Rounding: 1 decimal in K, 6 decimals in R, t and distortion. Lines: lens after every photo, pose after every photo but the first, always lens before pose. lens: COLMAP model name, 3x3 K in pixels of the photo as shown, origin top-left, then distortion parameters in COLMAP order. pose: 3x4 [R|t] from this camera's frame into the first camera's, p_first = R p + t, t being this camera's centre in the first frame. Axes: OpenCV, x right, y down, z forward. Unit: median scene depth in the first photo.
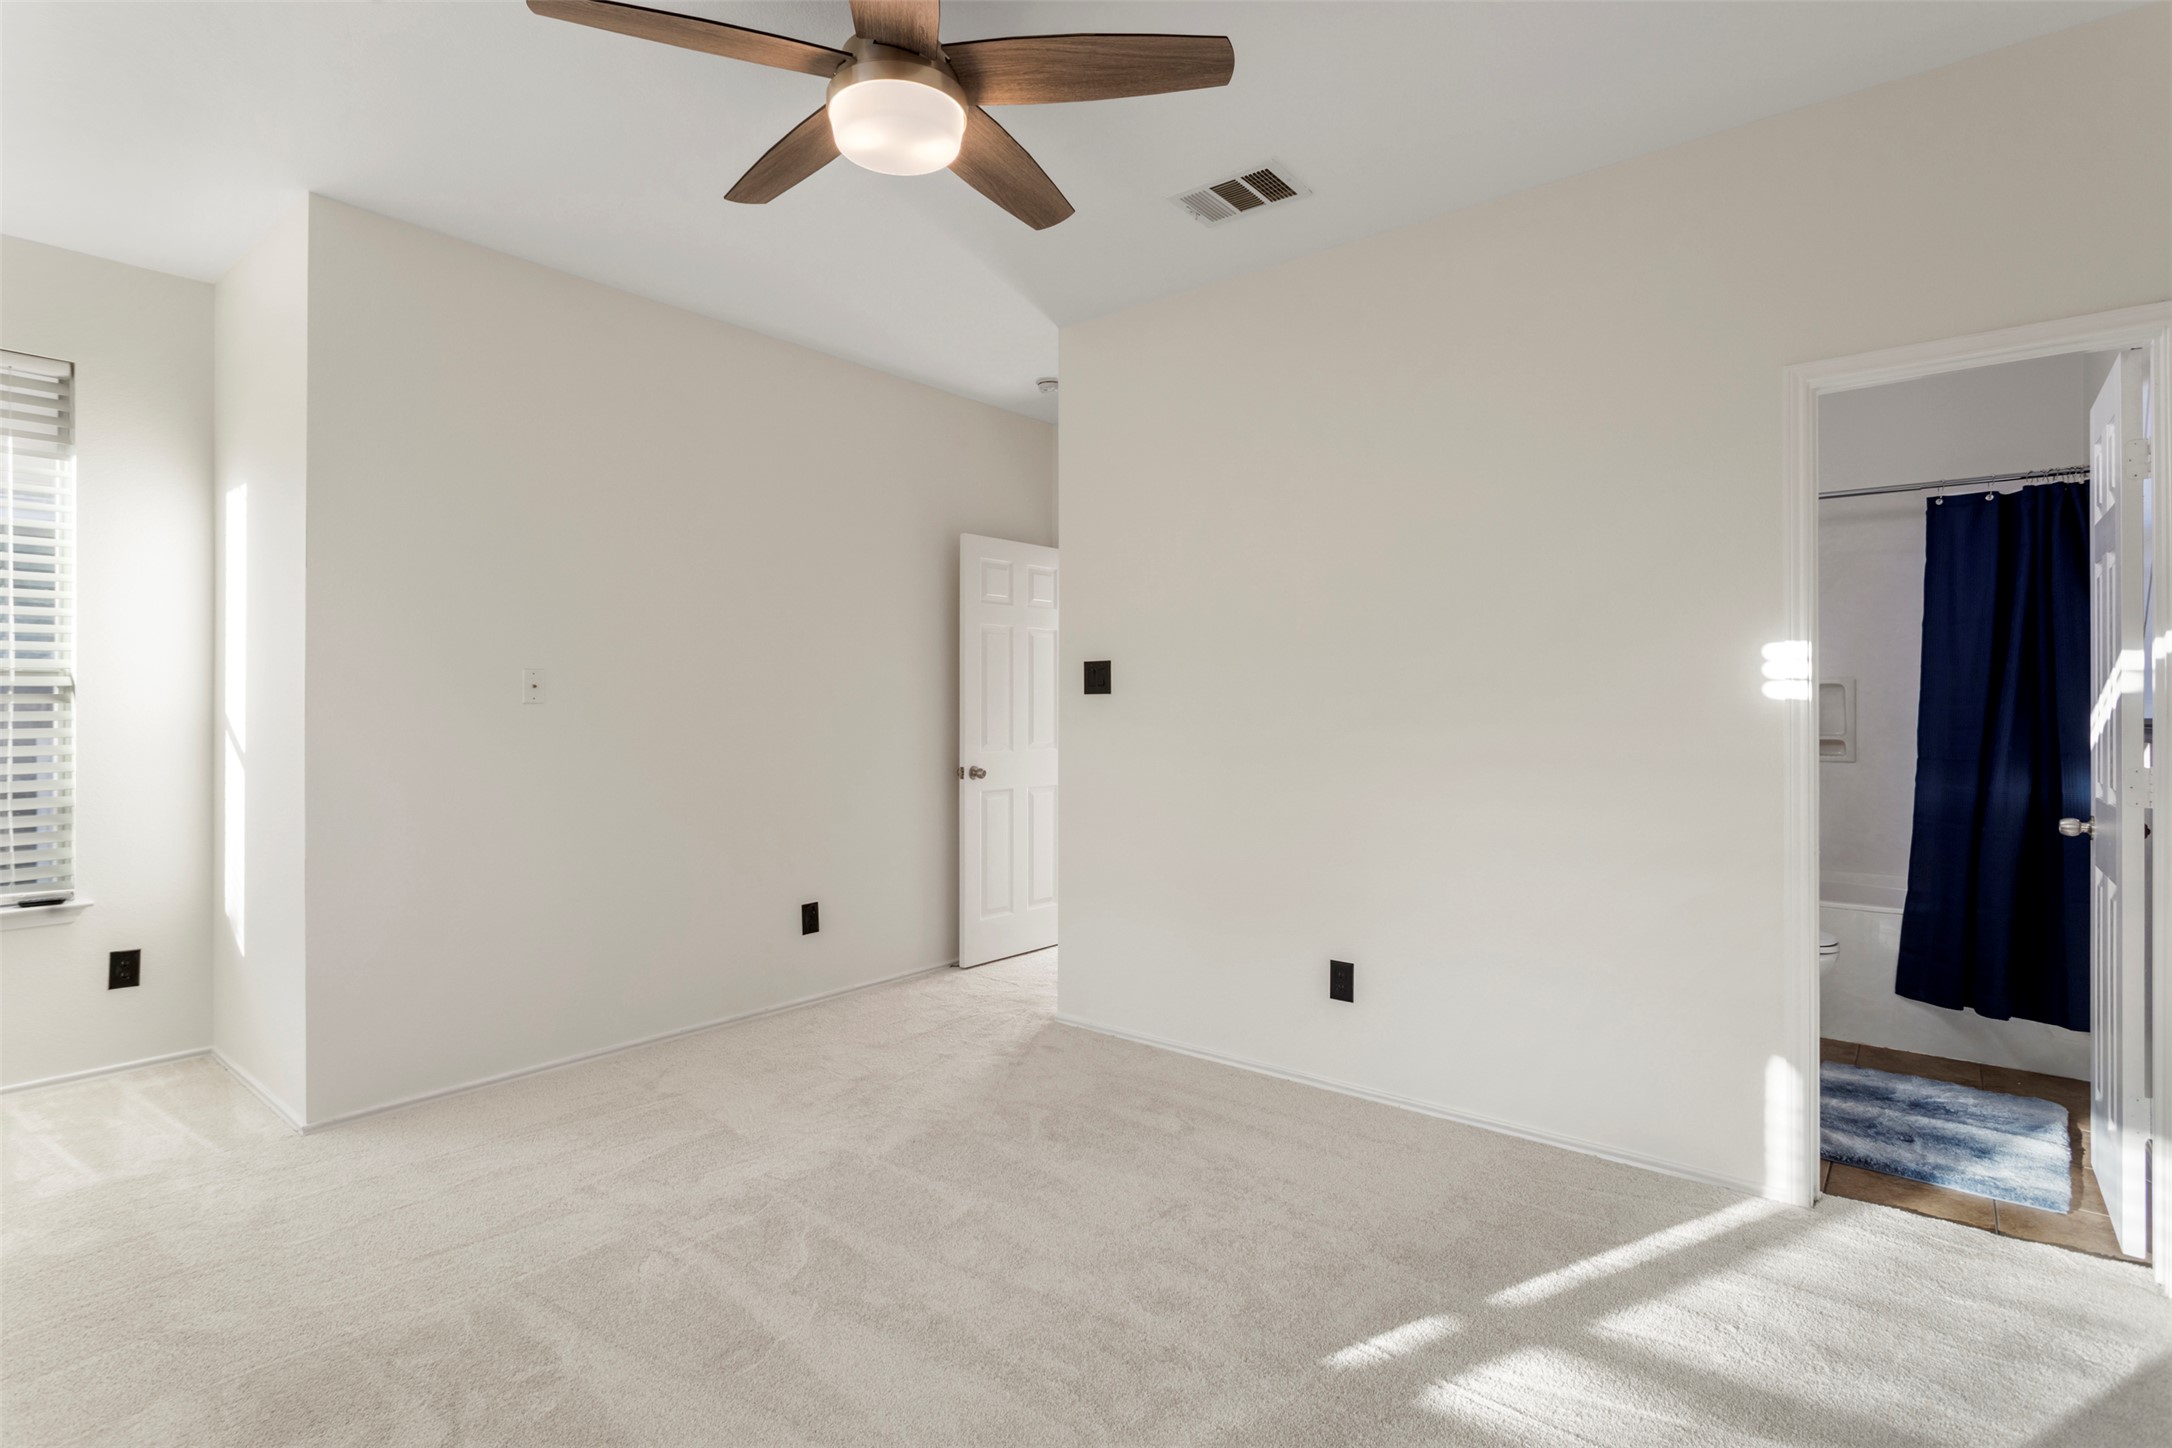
lens RADIAL K [[1064.6, 0, 1085.4], [0, 1064.6, 714.1], [0, 0, 1]] dist [-0.021903, 0.003240]
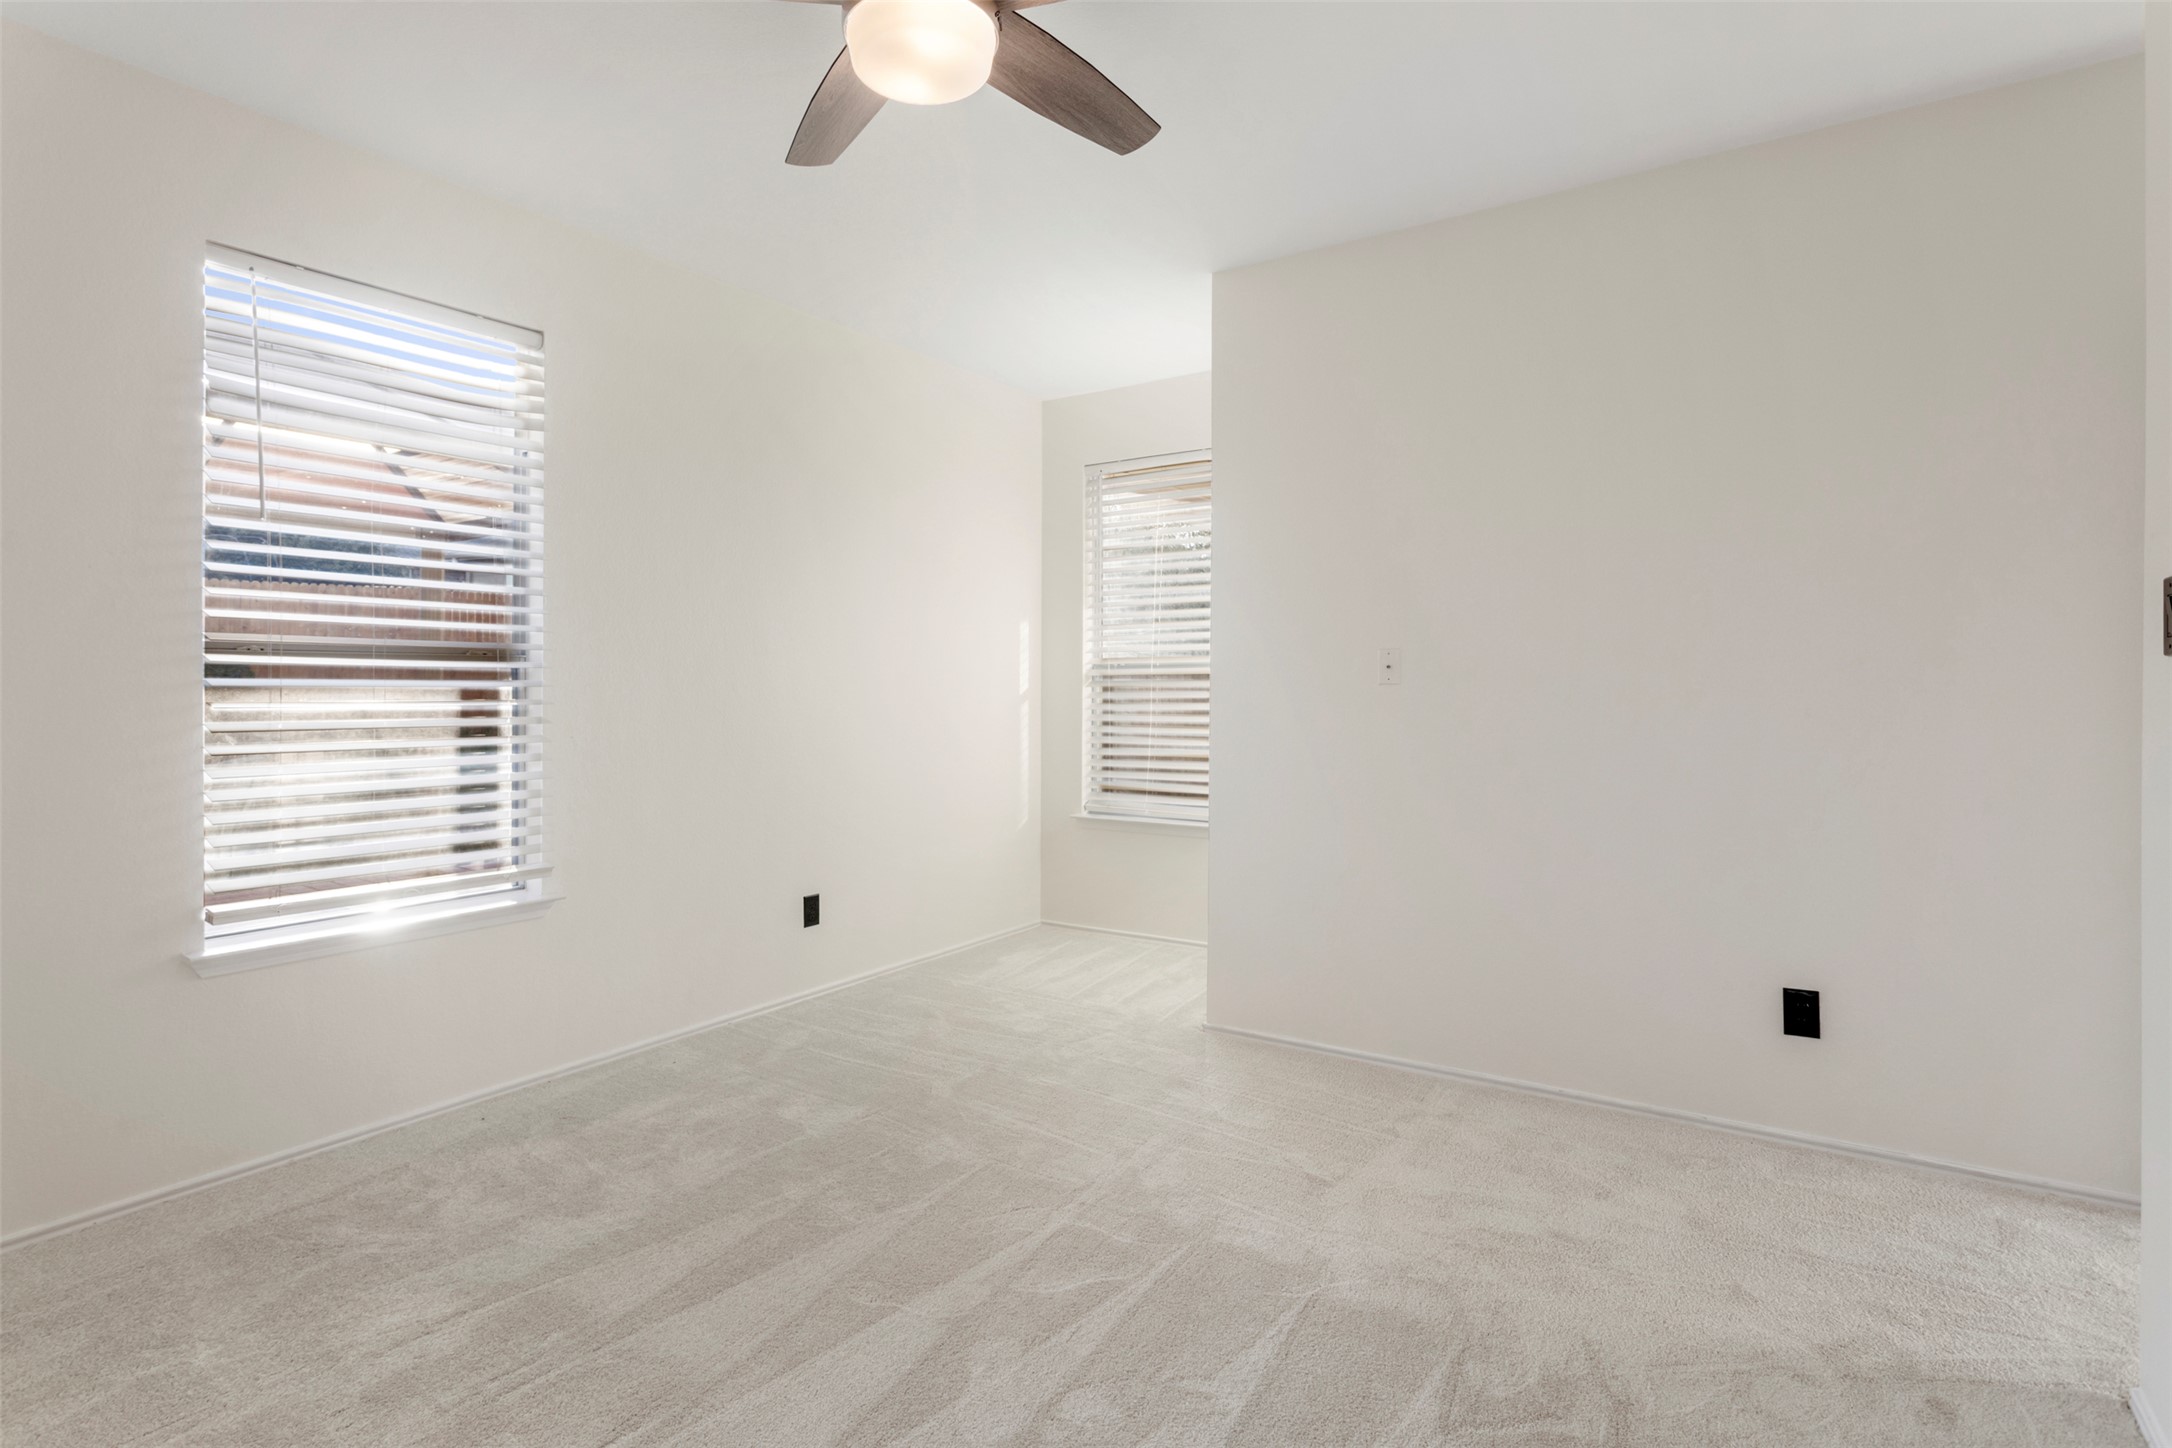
lens RADIAL K [[1064.6, 0, 1086.8], [0, 1064.6, 709.2], [0, 0, 1]] dist [-0.021903, 0.003240]
pose [[0.074287, 0.007453, -0.997209, 0.447794], [-0.006792, 0.999953, 0.006967, 0.008441], [0.997214, 0.006255, 0.074334, 0.677647]]
